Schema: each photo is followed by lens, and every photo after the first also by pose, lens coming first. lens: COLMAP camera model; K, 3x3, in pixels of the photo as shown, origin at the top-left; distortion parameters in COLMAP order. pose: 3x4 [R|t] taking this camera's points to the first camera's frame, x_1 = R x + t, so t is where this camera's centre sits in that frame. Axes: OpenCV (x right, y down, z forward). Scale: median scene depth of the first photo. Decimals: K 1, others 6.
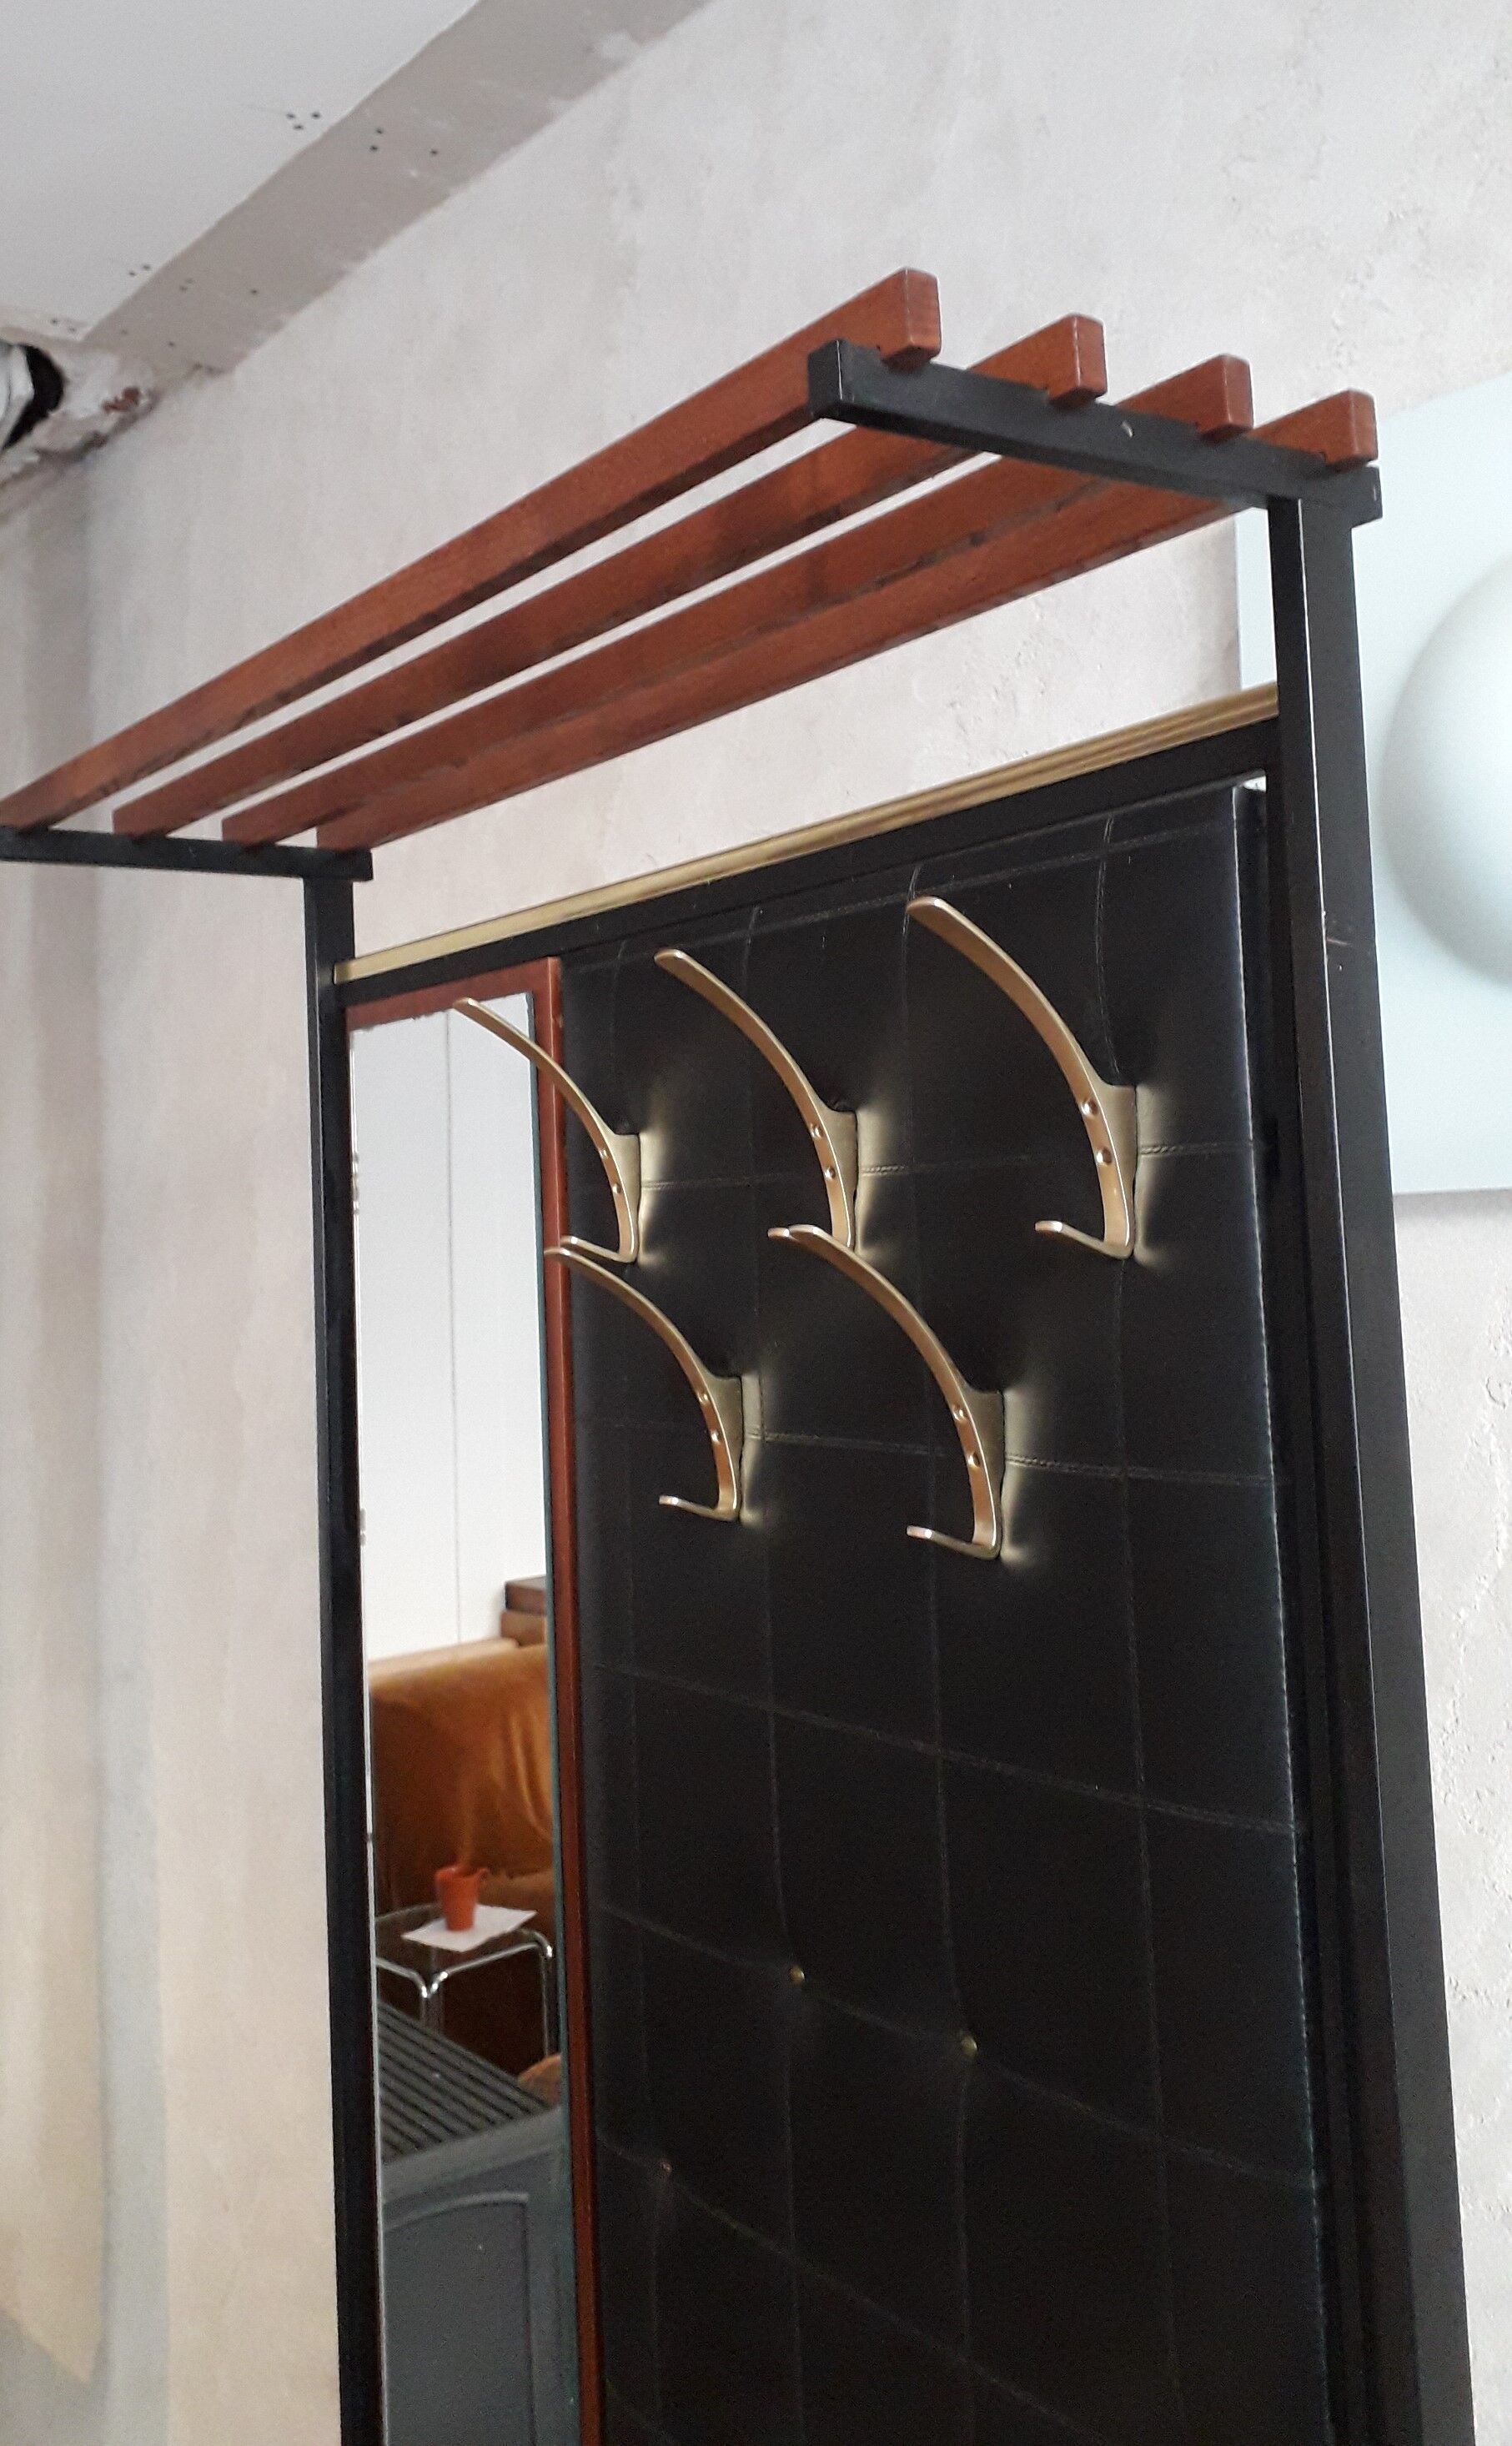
lens RADIAL K [[2147.3, 0, 751.9], [0, 2147.3, 1066.0], [0, 0, 1]] dist [0.341777, -0.955953]
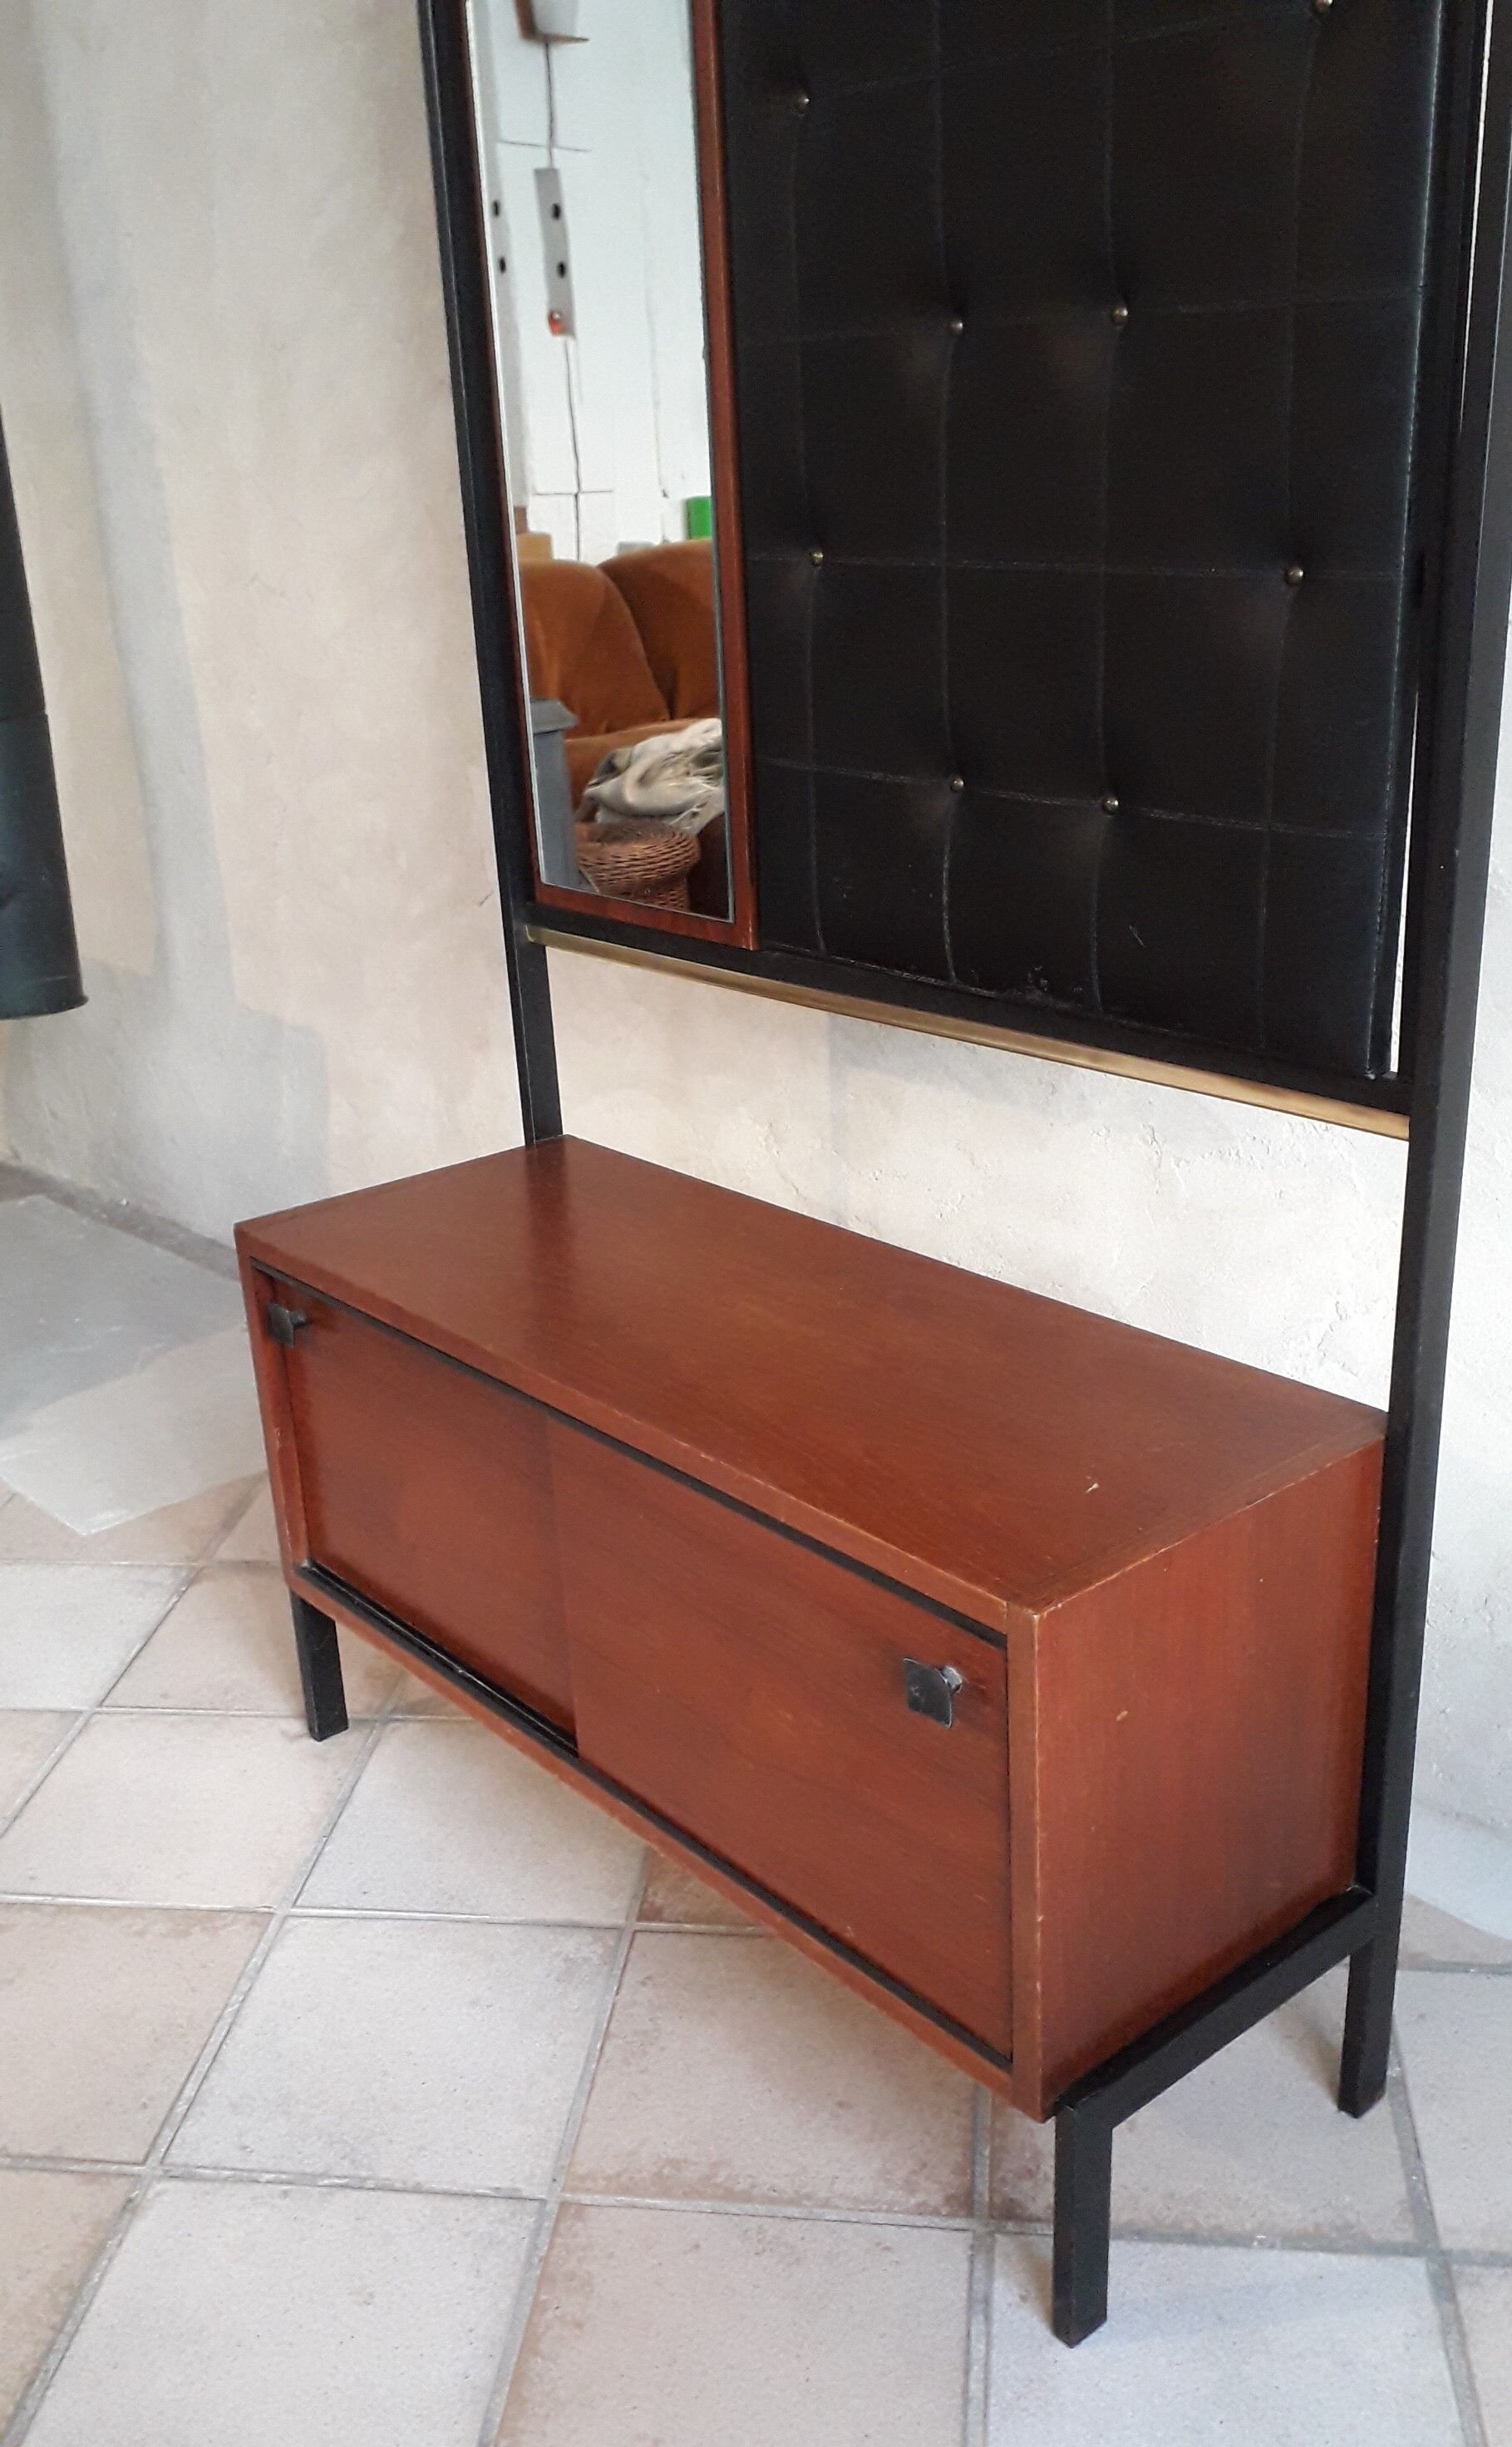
lens RADIAL K [[2152.0, 0, 765.6], [0, 2152.0, 1315.8], [0, 0, 1]] dist [0.232951, -0.494409]
pose [[0.996892, -0.023759, 0.075117, -0.192850], [-0.011944, 0.896853, 0.442168, 0.675606], [-0.077874, -0.441691, 0.893781, -0.349527]]
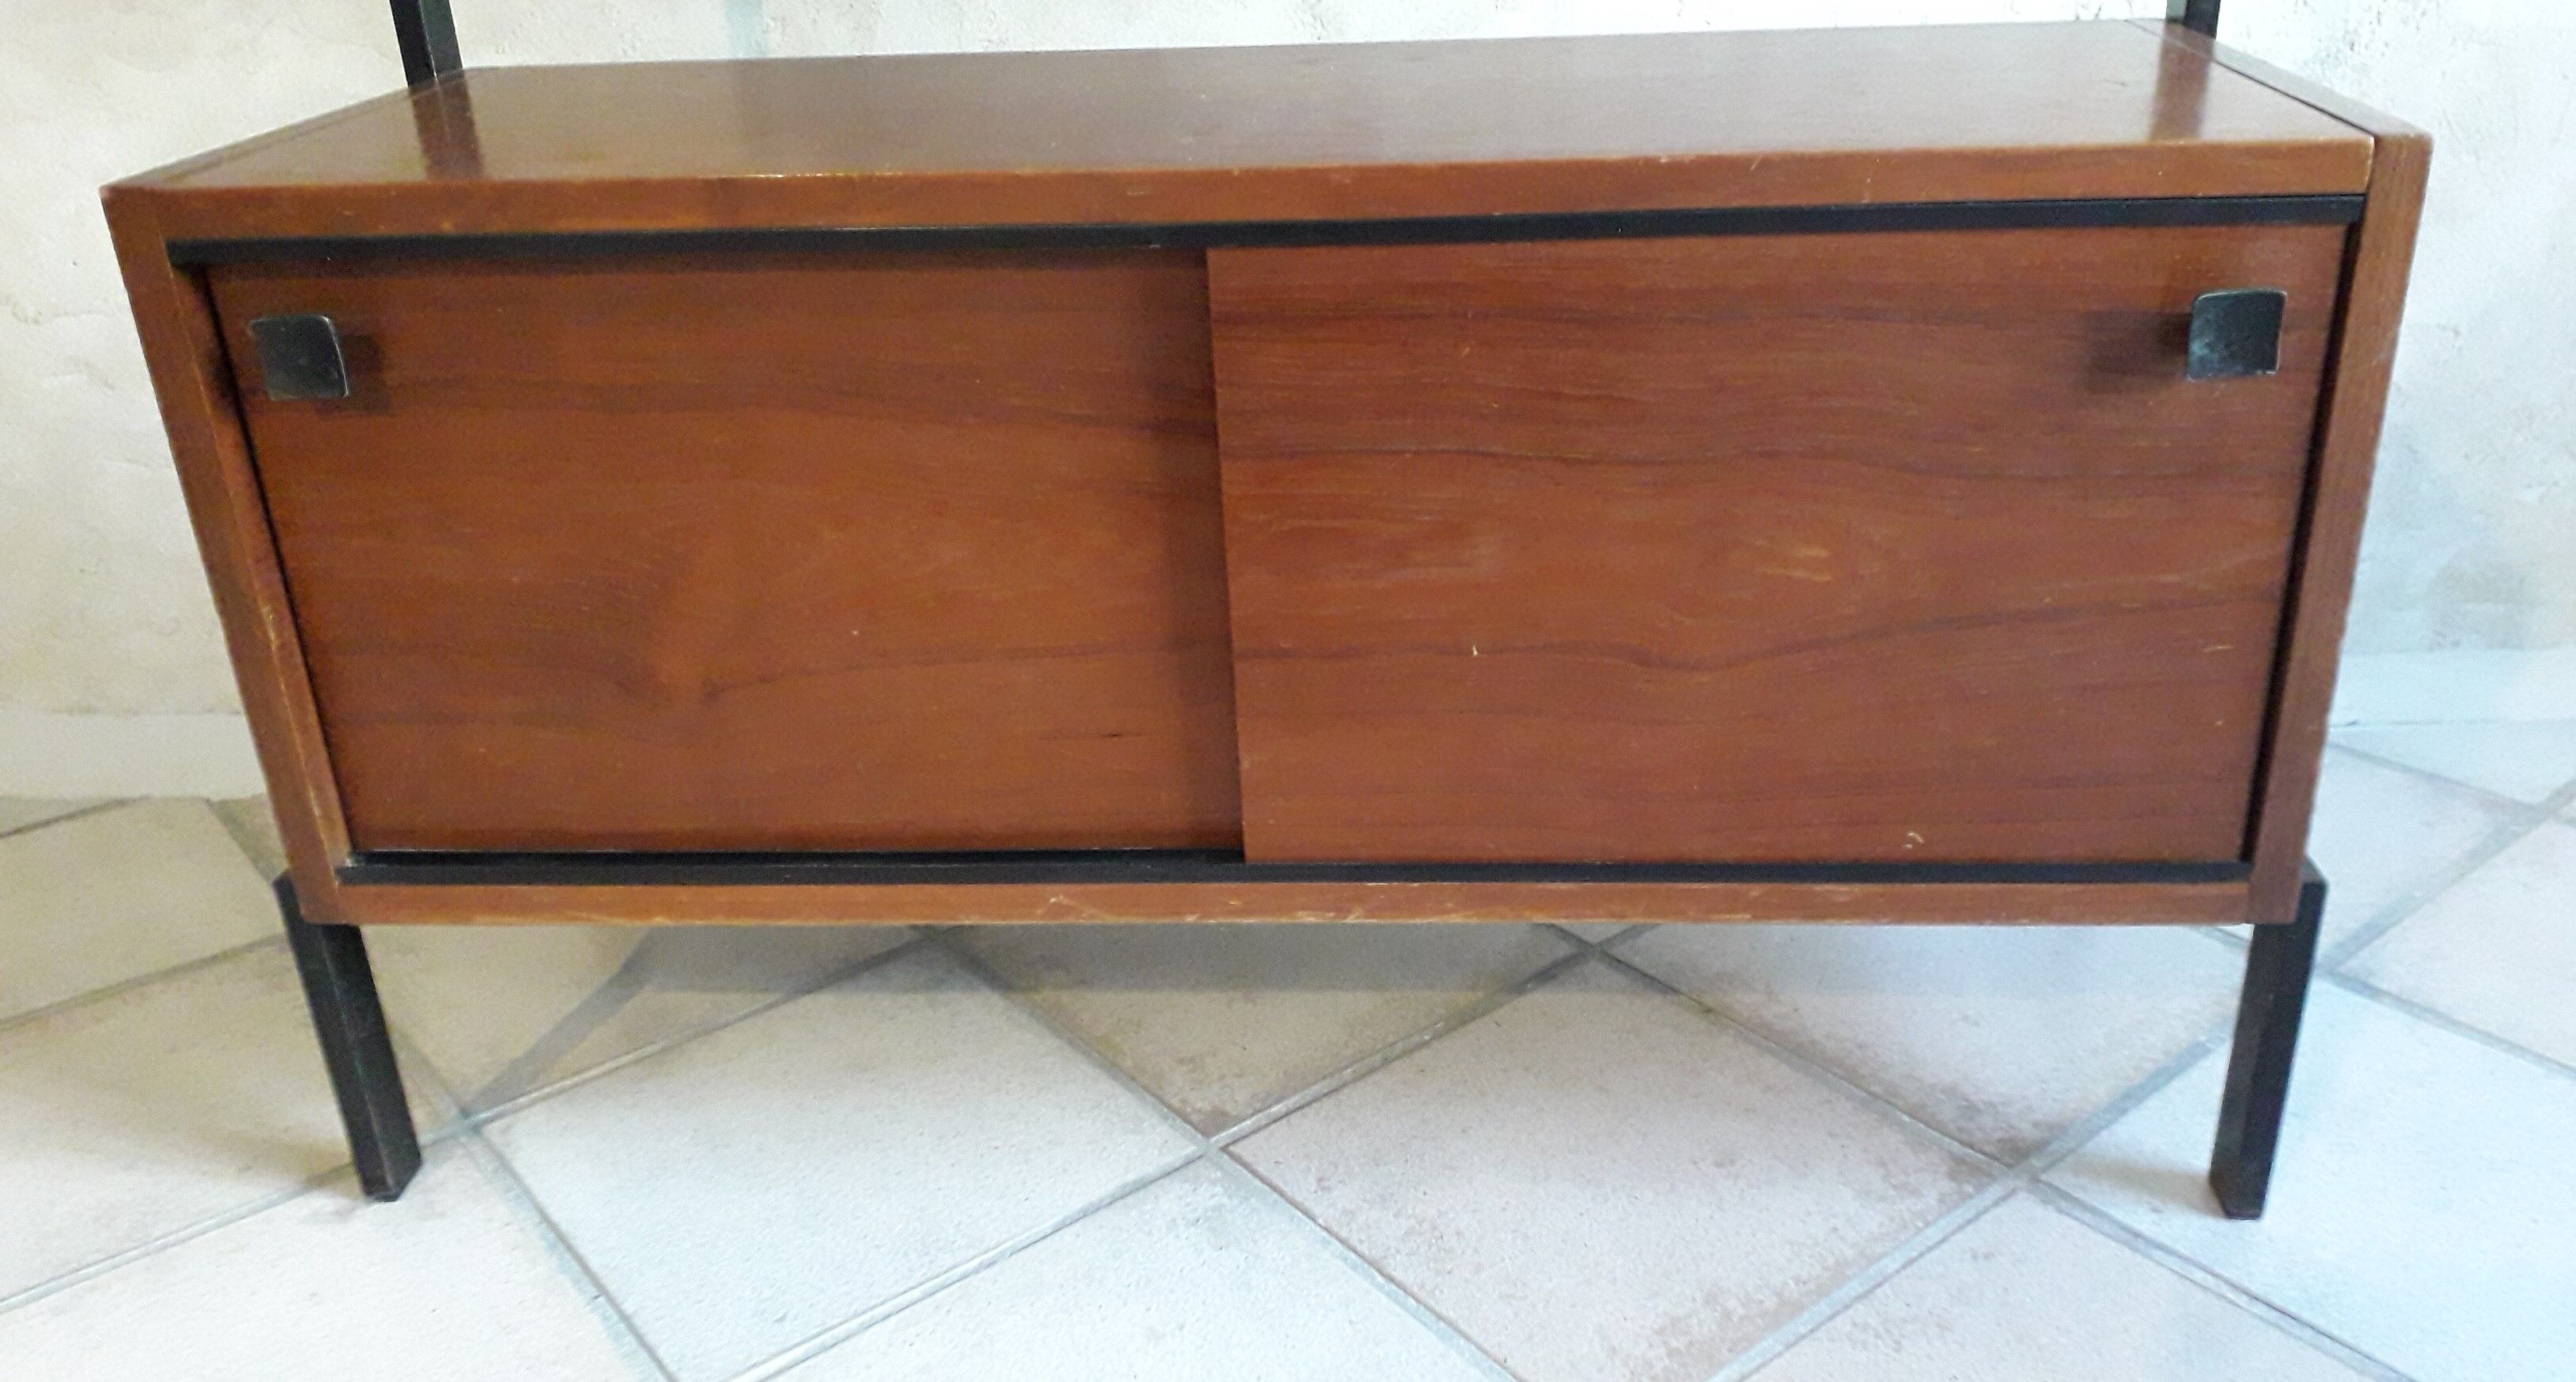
lens RADIAL K [[2031.0, 0, 1297.3], [0, 2031.0, 720.9], [0, 0, 1]] dist [0.145055, -0.305048]
pose [[0.640406, -0.299049, 0.707425, -0.817468], [-0.051764, 0.902182, 0.428238, 1.212337], [-0.766291, -0.310865, 0.562282, 0.416883]]
